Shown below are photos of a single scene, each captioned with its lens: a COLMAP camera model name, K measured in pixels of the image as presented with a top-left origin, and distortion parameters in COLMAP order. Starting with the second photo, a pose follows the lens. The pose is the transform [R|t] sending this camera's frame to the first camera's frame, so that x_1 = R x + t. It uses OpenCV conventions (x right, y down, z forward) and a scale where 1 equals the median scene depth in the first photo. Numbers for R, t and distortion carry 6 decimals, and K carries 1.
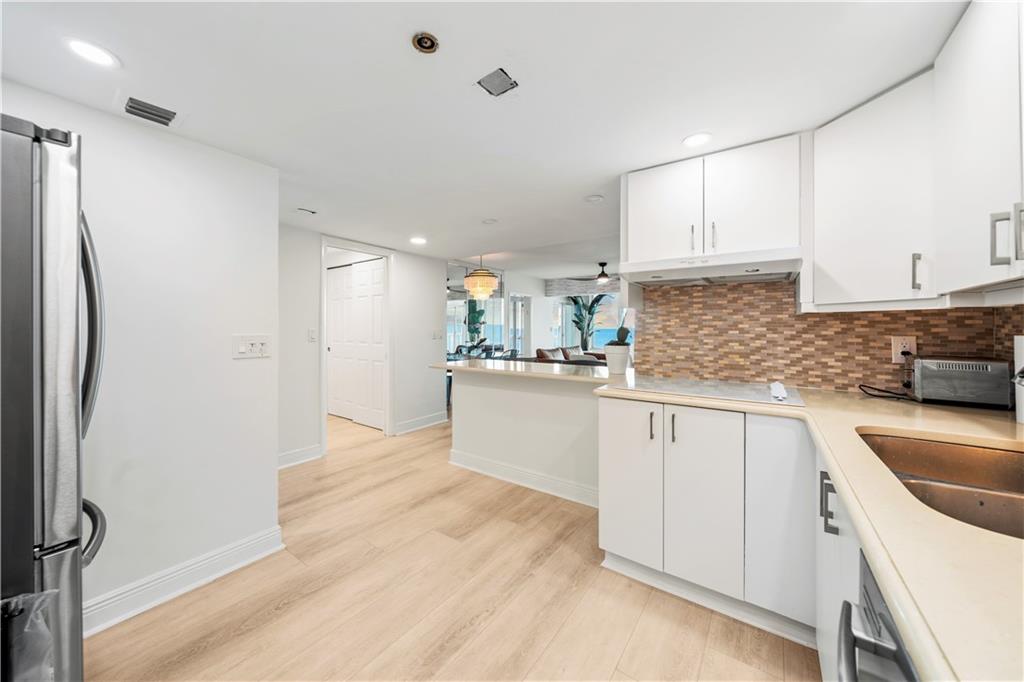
lens RADIAL K [[362.5, 0, 514.3], [0, 362.5, 327.1], [0, 0, 1]] dist [-0.001218, -0.000140]
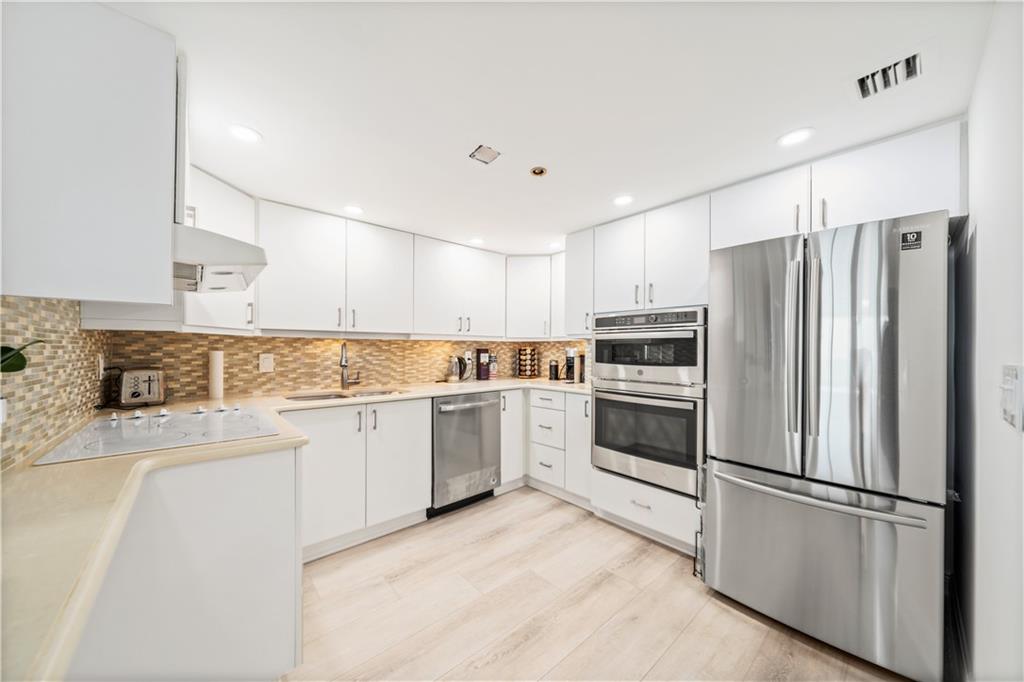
lens RADIAL K [[354.3, 0, 513.5], [0, 354.3, 351.4], [0, 0, 1]] dist [-0.001192, -0.000043]
pose [[-0.971682, -0.003652, 0.236265, -0.368285], [-0.003333, 0.999993, 0.001749, 0.012080], [-0.236269, 0.000912, -0.971687, 1.831542]]
